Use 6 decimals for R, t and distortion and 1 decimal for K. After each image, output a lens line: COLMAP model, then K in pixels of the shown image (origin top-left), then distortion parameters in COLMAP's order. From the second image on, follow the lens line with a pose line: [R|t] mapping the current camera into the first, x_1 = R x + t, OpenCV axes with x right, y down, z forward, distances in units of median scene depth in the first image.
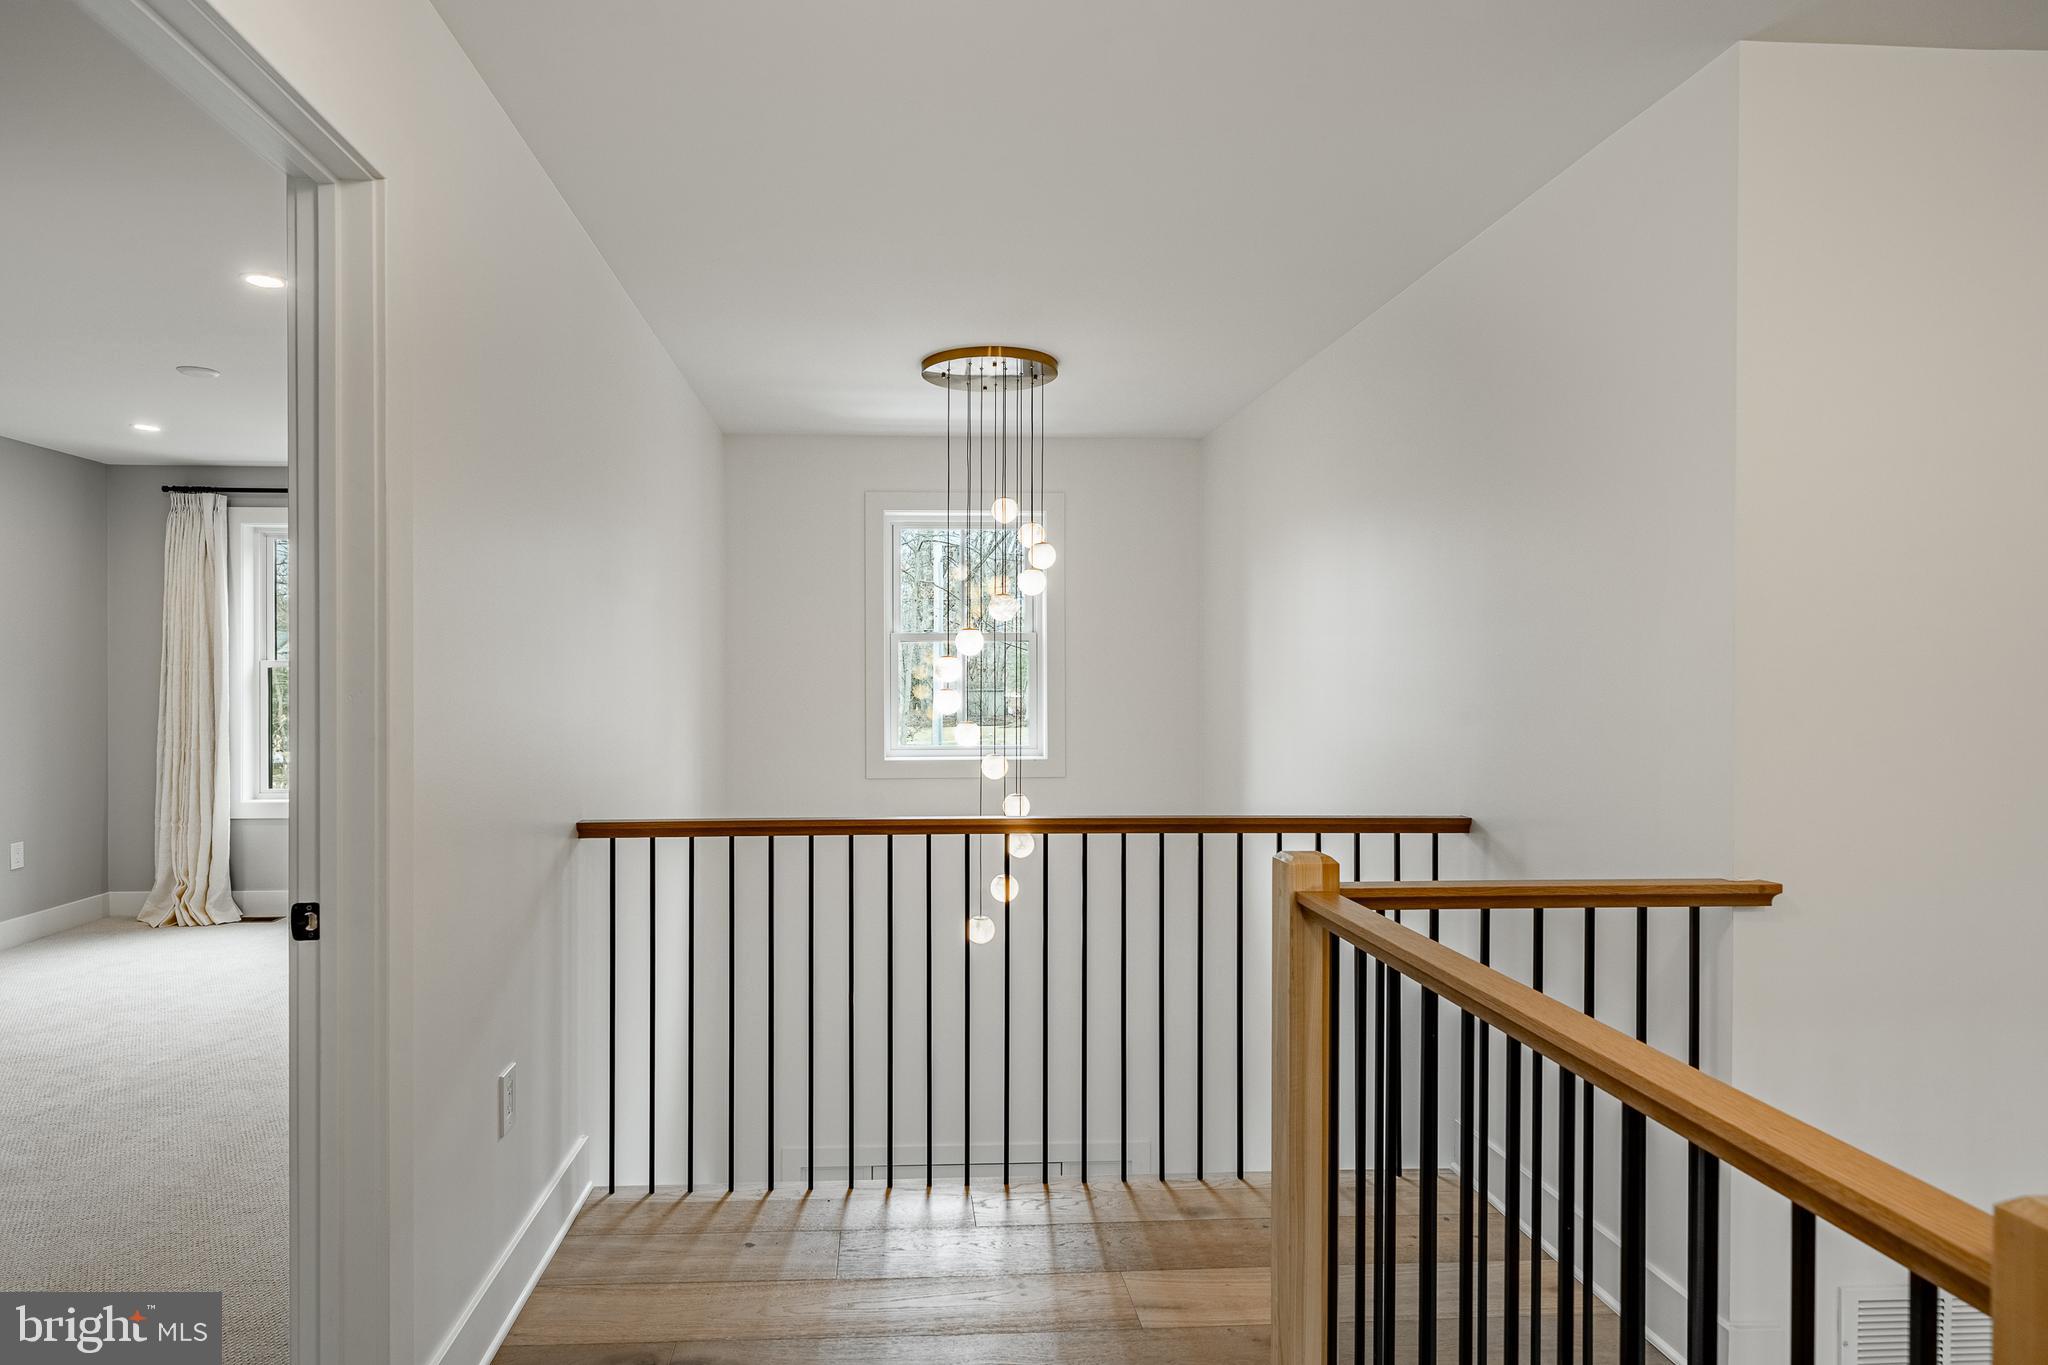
lens RADIAL K [[1203.2, 0, 1016.9], [0, 1203.2, 673.6], [0, 0, 1]] dist [-0.014470, 0.000910]
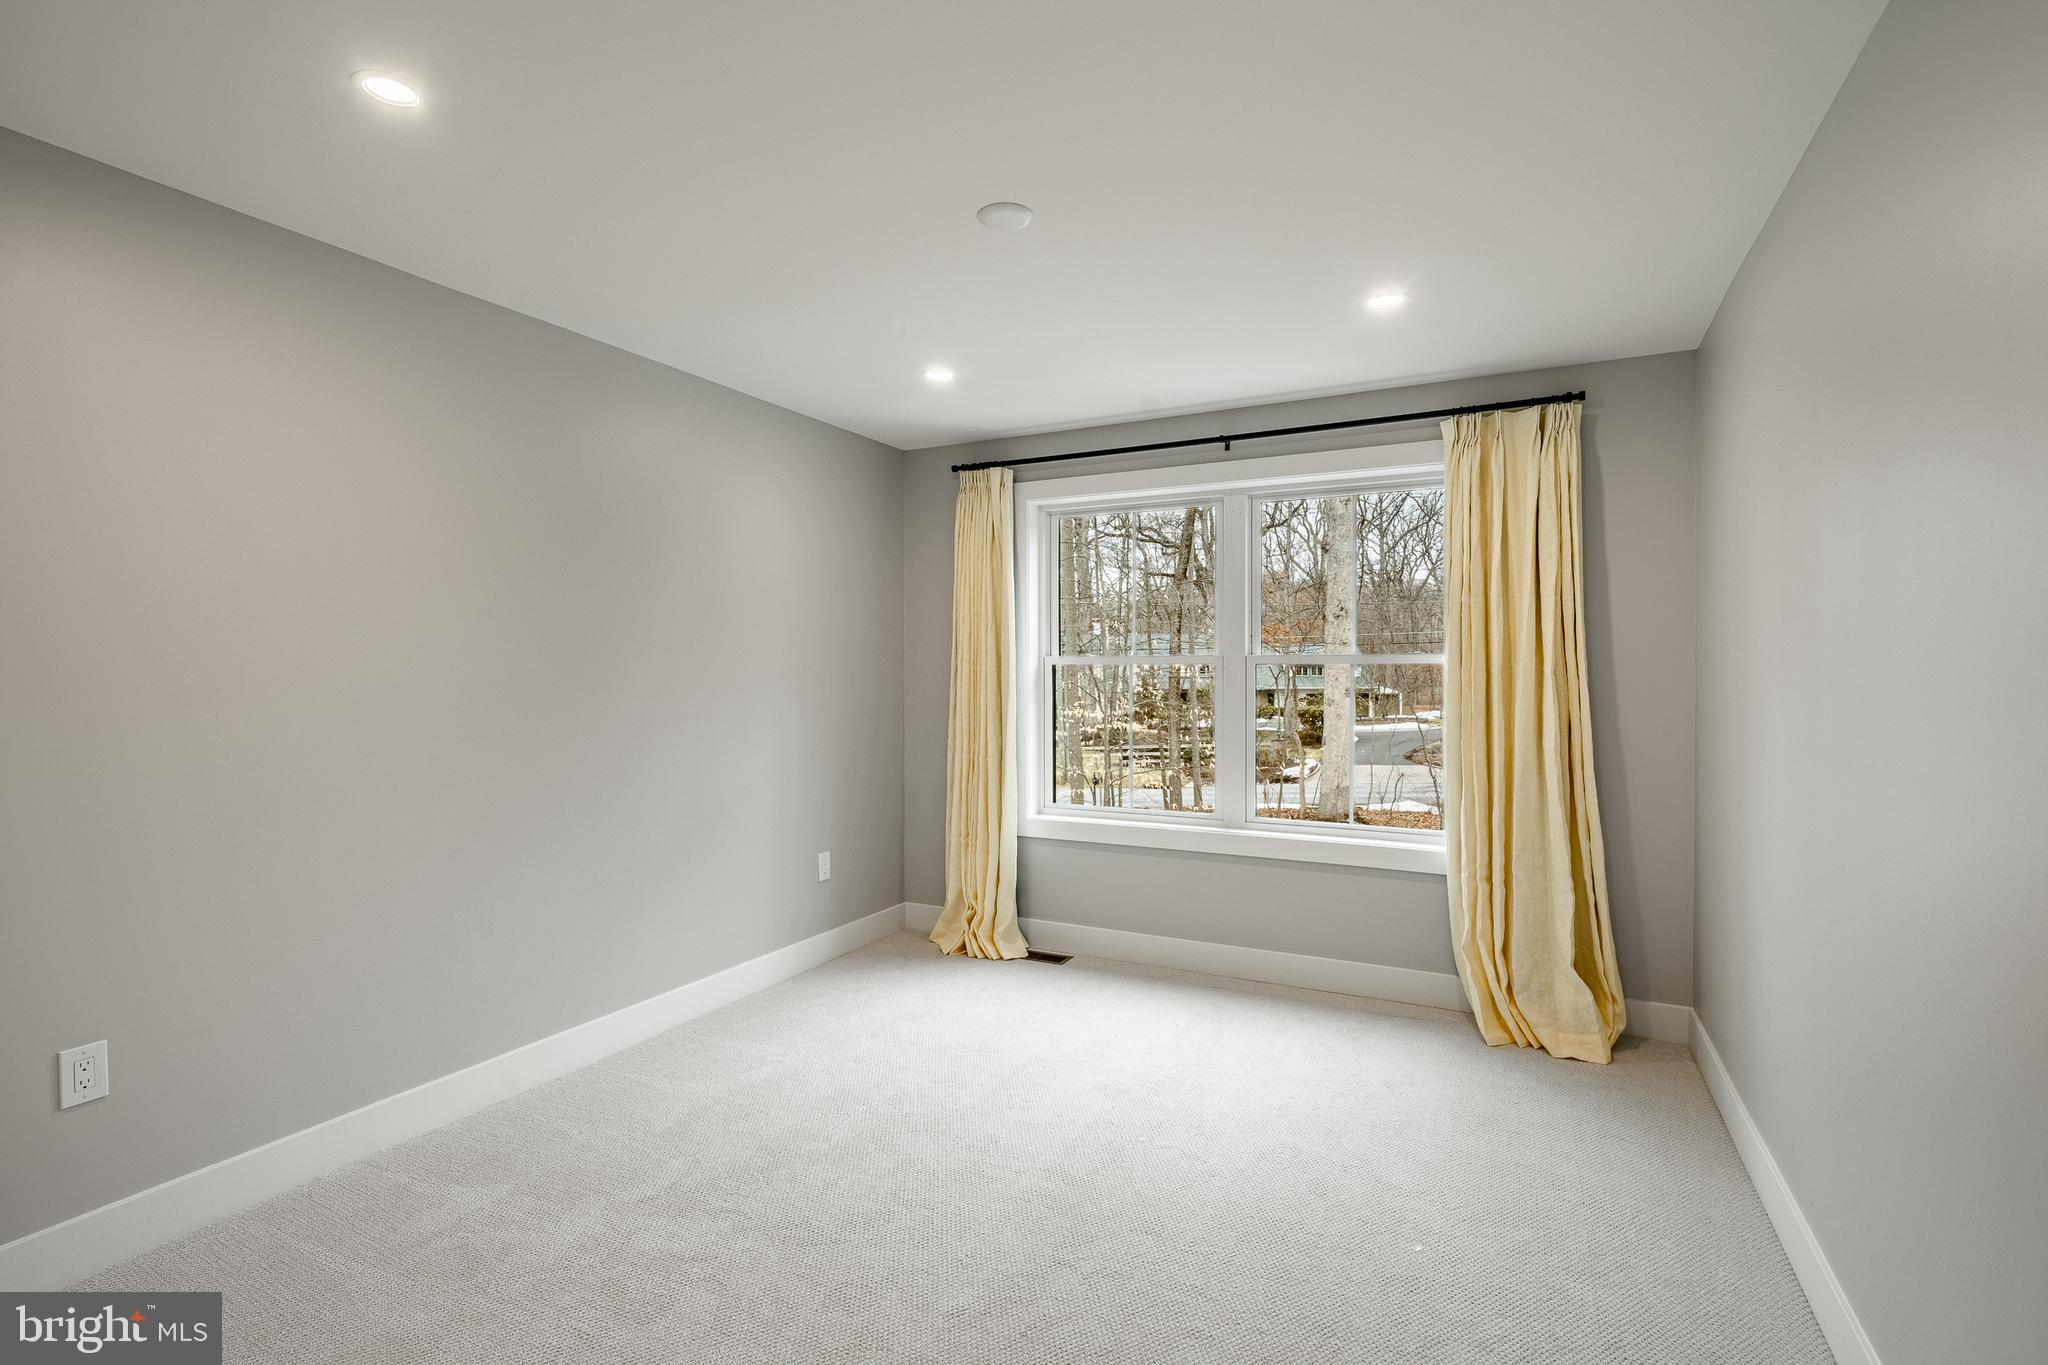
lens RADIAL K [[929.7, 0, 1029.9], [0, 929.7, 674.0], [0, 0, 1]] dist [-0.001589, -0.000036]
pose [[0.864080, -0.000075, -0.503355, -0.308641], [0.000889, 0.999999, 0.001376, 0.000750], [0.503354, -0.001637, 0.864079, 0.418431]]
